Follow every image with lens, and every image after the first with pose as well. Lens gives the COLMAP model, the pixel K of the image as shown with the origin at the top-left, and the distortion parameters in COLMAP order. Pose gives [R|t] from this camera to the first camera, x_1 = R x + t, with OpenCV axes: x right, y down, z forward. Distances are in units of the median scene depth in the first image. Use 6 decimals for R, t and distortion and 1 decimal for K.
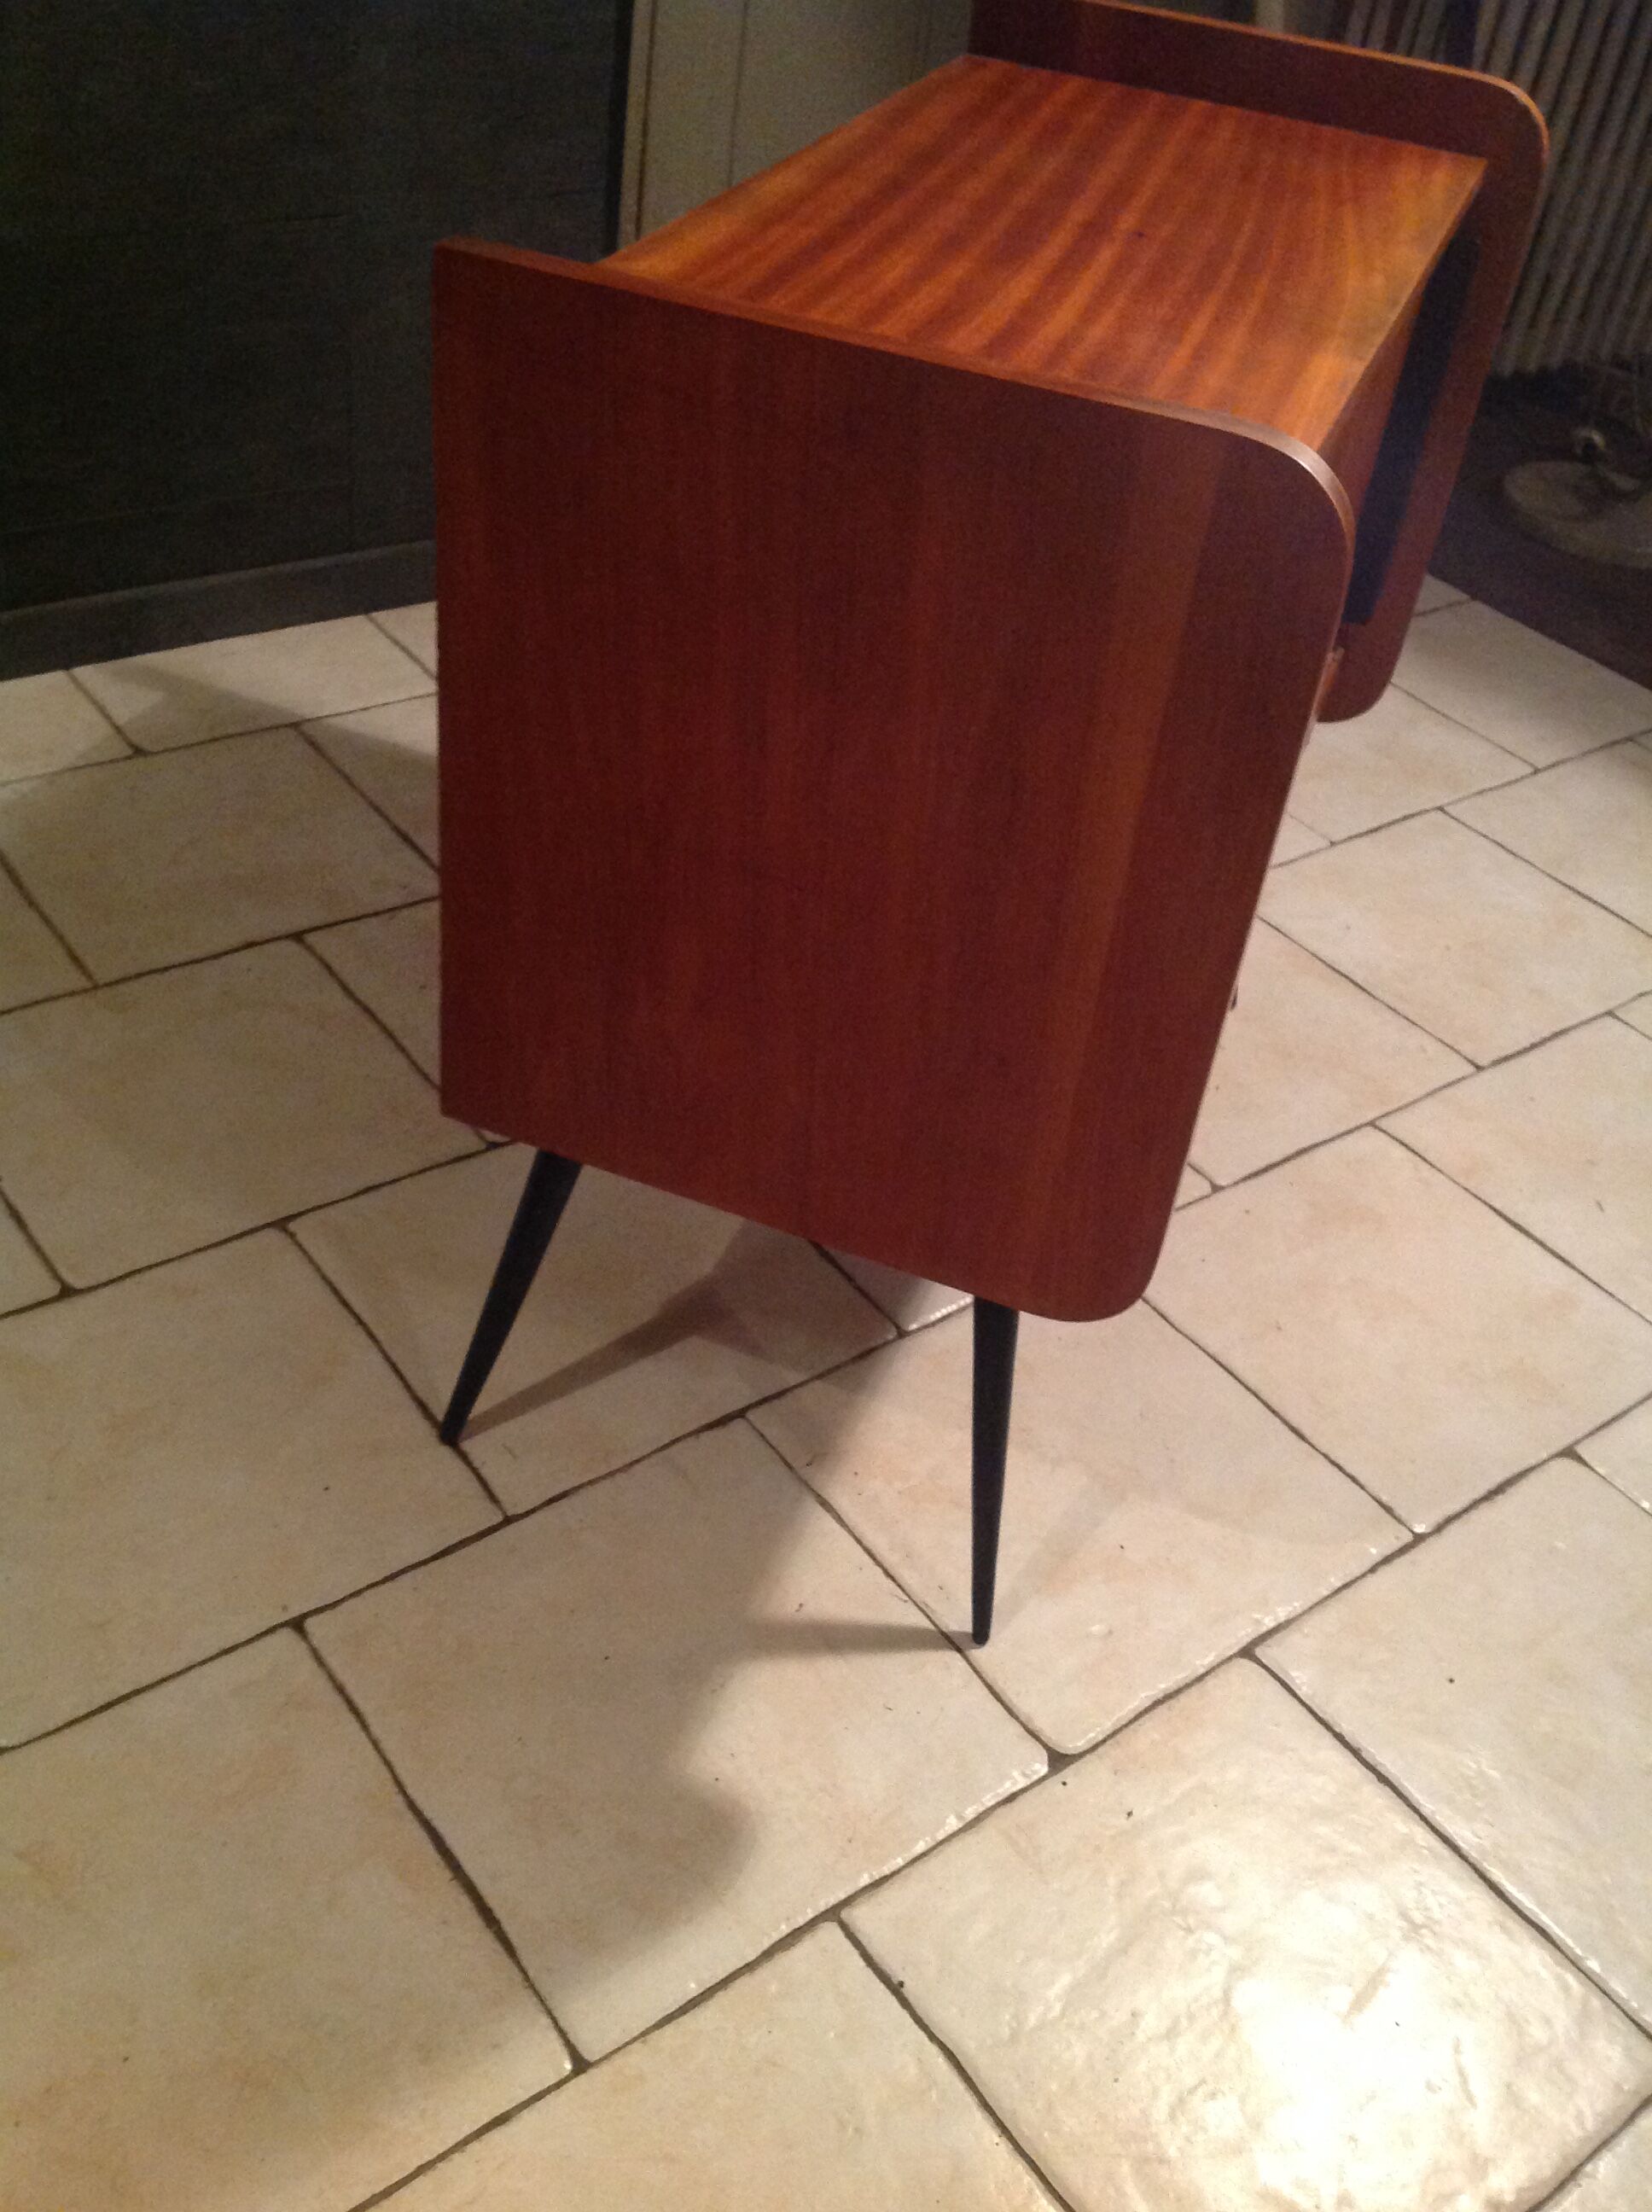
lens RADIAL K [[2184.2, 0, 826.0], [0, 2184.2, 1106.0], [0, 0, 1]] dist [0.179167, -0.392034]
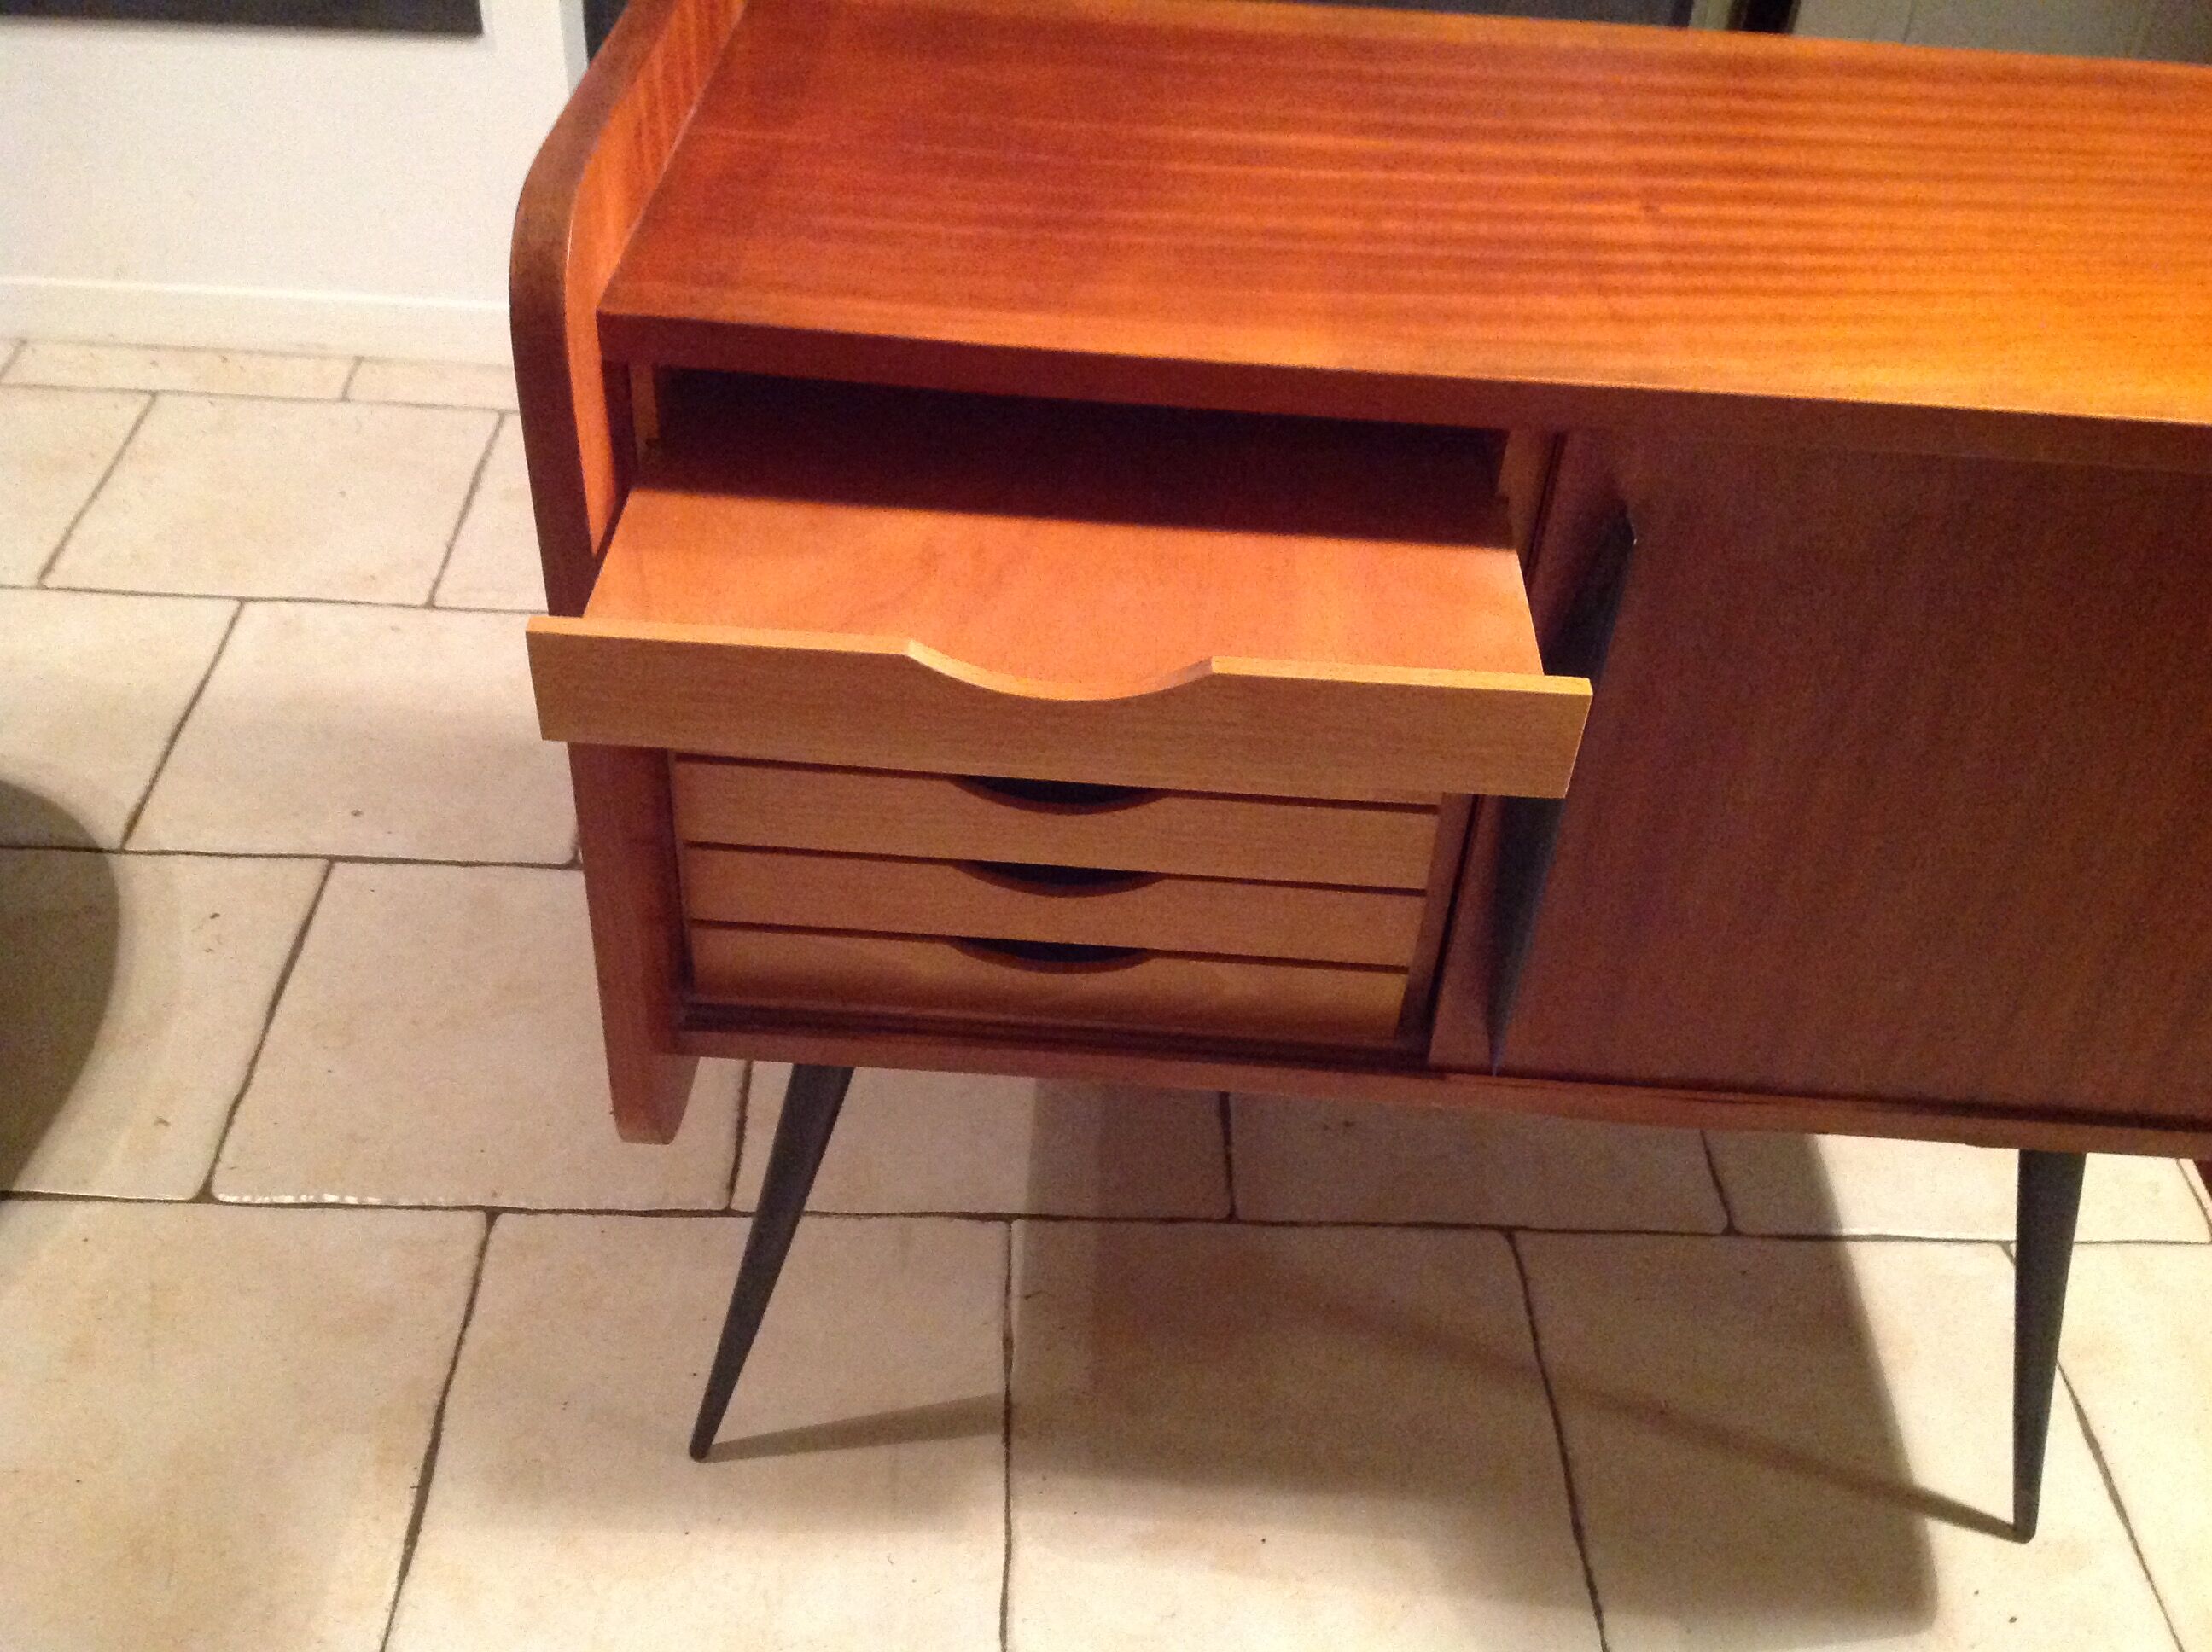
lens RADIAL K [[2184.2, 0, 1106.0], [0, 2184.2, 826.0], [0, 0, 1]] dist [0.179167, -0.392034]
pose [[0.804273, 0.319928, -0.500791, 0.438725], [-0.330267, 0.941222, 0.070885, -0.105294], [0.494034, 0.108384, 0.862661, 0.196784]]
